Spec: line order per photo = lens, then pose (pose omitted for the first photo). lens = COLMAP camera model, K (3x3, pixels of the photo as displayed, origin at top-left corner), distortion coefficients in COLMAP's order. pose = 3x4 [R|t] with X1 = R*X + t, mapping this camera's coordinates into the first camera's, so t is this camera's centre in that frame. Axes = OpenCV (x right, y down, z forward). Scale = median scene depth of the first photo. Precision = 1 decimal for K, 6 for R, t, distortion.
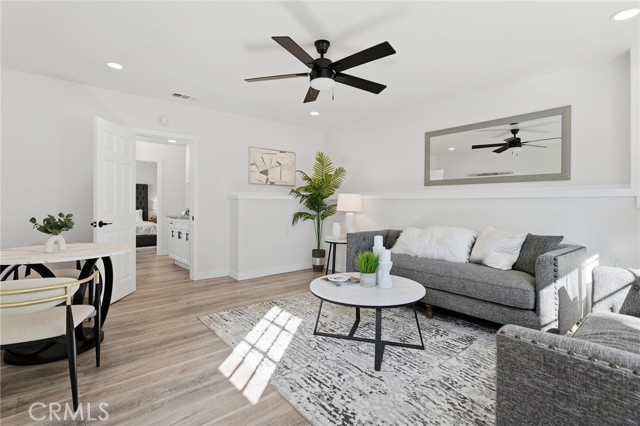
lens RADIAL K [[307.6, 0, 318.7], [0, 307.6, 208.8], [0, 0, 1]] dist [0.000812, -0.000066]
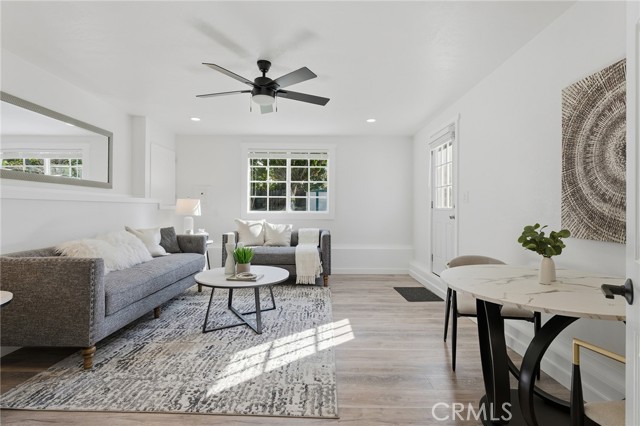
lens RADIAL K [[307.6, 0, 318.9], [0, 307.6, 210.5], [0, 0, 1]] dist [0.000812, -0.000066]
pose [[-0.765988, -0.011297, 0.642756, -0.830396], [0.003011, 0.999772, 0.021161, -0.030207], [-0.642848, 0.018144, -0.765779, 1.666687]]
